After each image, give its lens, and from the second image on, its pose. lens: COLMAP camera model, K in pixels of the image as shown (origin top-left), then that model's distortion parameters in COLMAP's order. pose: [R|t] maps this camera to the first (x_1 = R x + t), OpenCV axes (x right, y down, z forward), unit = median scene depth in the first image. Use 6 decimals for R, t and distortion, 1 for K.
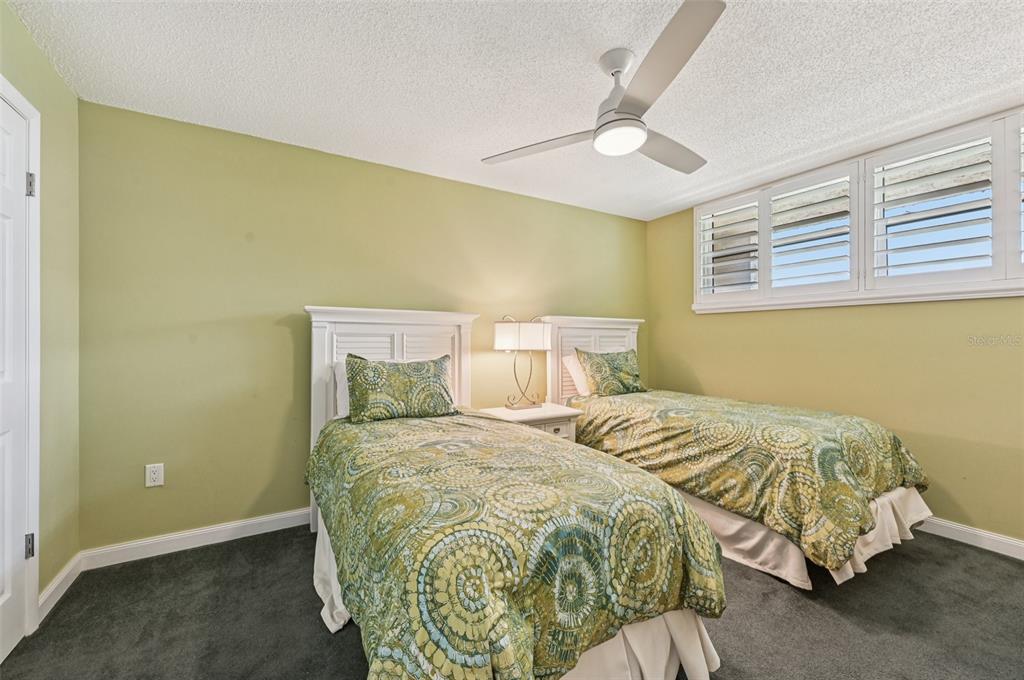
lens RADIAL K [[407.2, 0, 514.5], [0, 407.2, 338.7], [0, 0, 1]] dist [-0.003177, 0.000859]
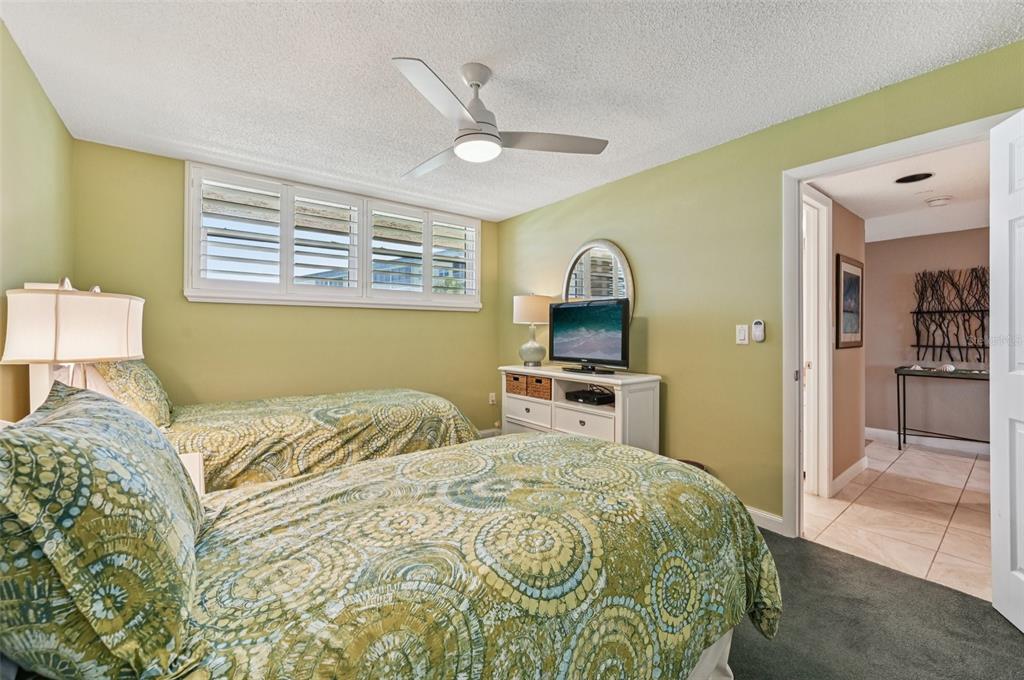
lens RADIAL K [[407.2, 0, 516.1], [0, 407.2, 334.5], [0, 0, 1]] dist [-0.003177, 0.000859]
pose [[-0.116336, -0.002365, 0.993207, -0.580393], [0.003814, 0.999989, 0.002828, 0.002184], [-0.993203, 0.004117, -0.116326, 0.717345]]
